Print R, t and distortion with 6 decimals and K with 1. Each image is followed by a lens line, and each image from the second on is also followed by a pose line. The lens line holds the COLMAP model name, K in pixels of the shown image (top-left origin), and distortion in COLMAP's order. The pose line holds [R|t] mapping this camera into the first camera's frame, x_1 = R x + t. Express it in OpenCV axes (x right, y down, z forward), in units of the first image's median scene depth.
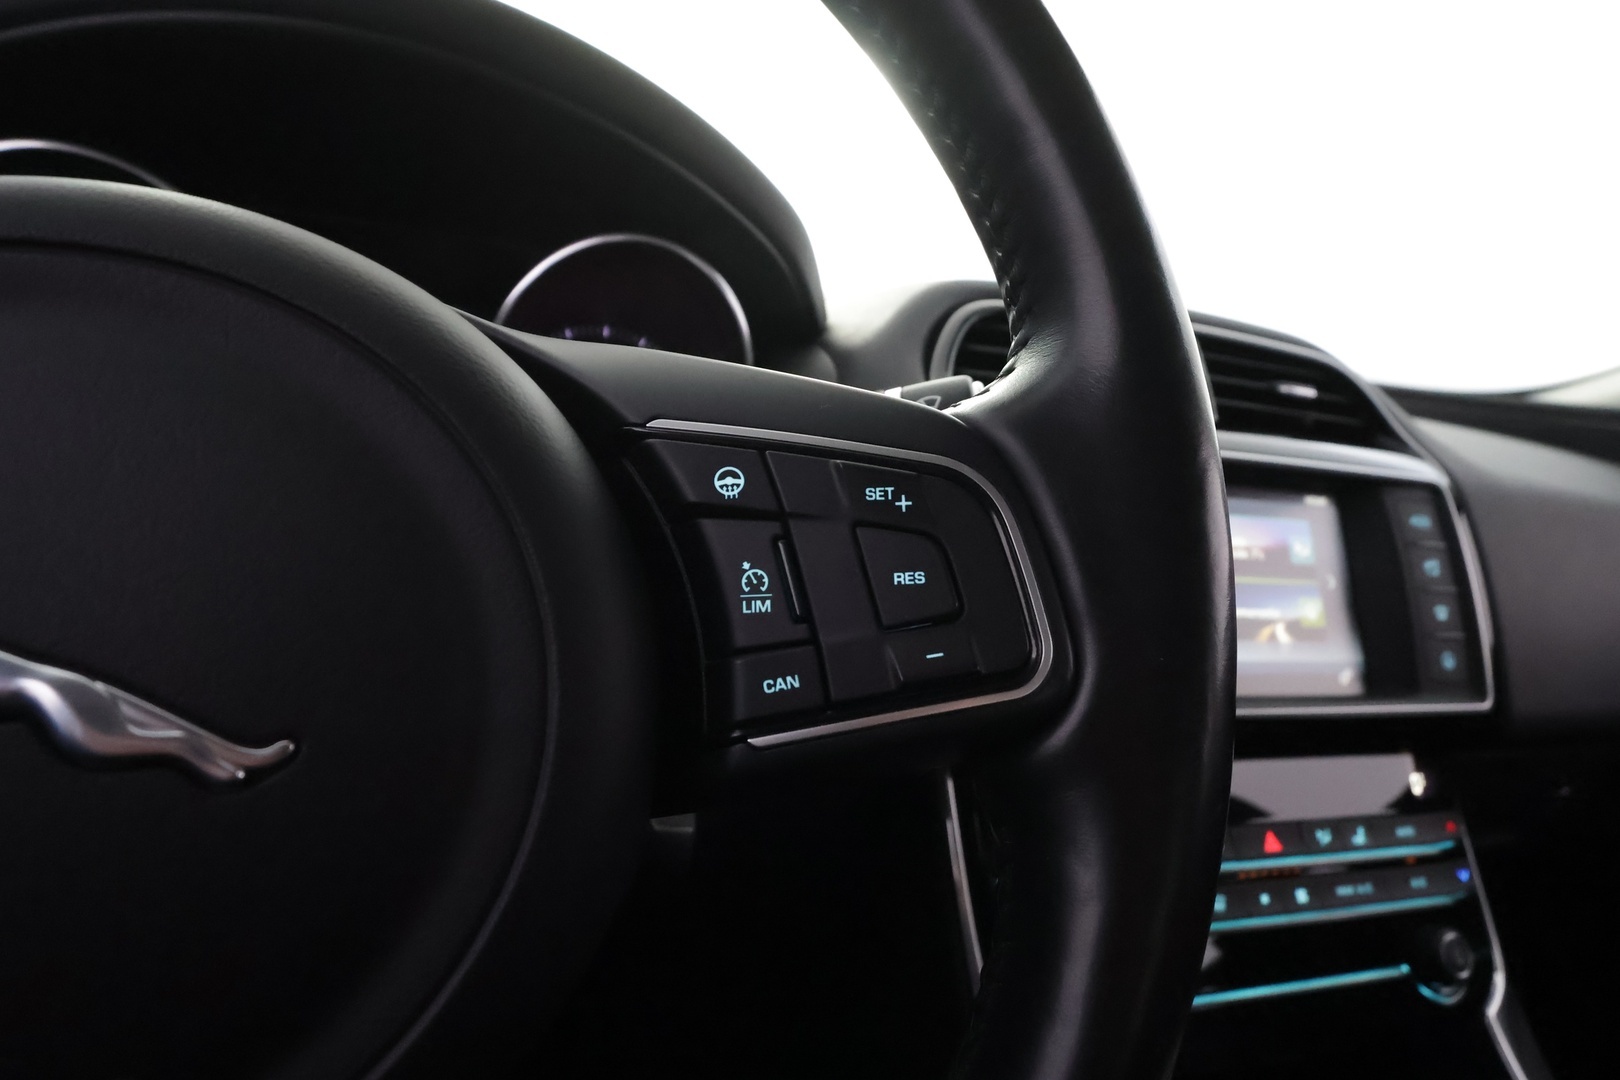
lens RADIAL K [[896.7, 0, 817.4], [0, 896.7, 539.2], [0, 0, 1]] dist [0.003034, 0.007453]
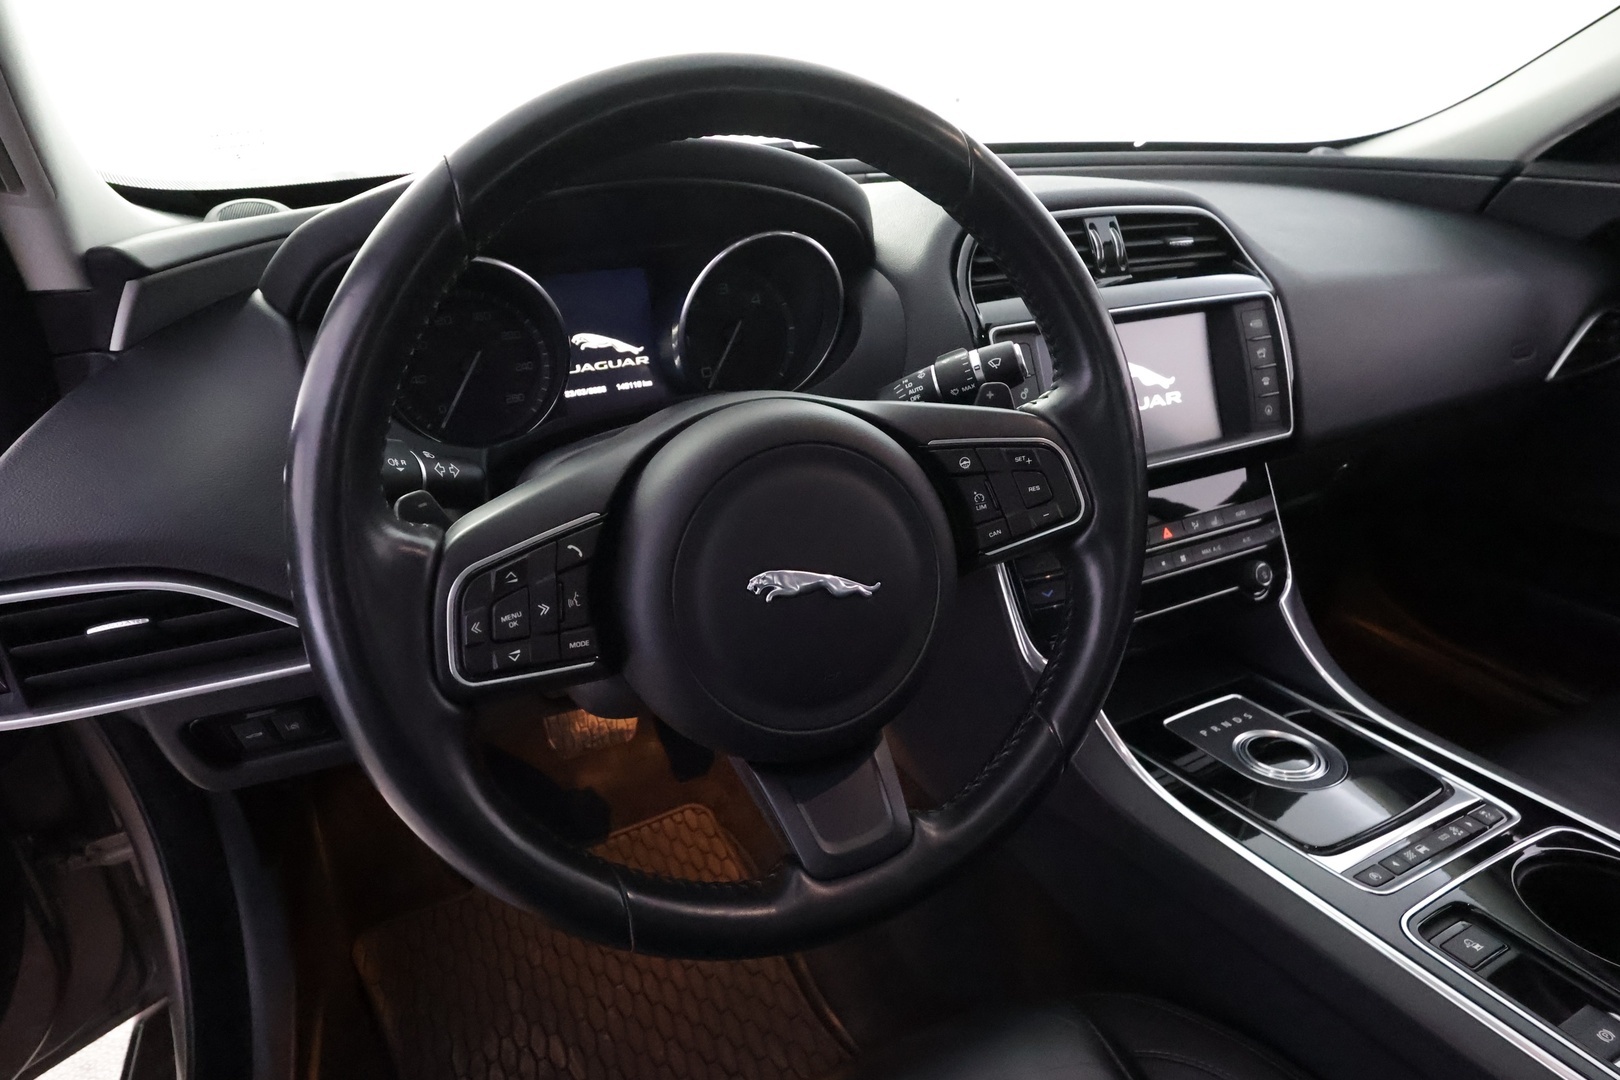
lens RADIAL K [[896.7, 0, 807.4], [0, 896.7, 537.2], [0, 0, 1]] dist [0.003034, 0.007453]
pose [[0.986096, -0.157325, 0.053505, -0.291756], [0.133899, 0.942942, 0.304846, -0.289108], [-0.098412, -0.293443, 0.950898, -0.618589]]
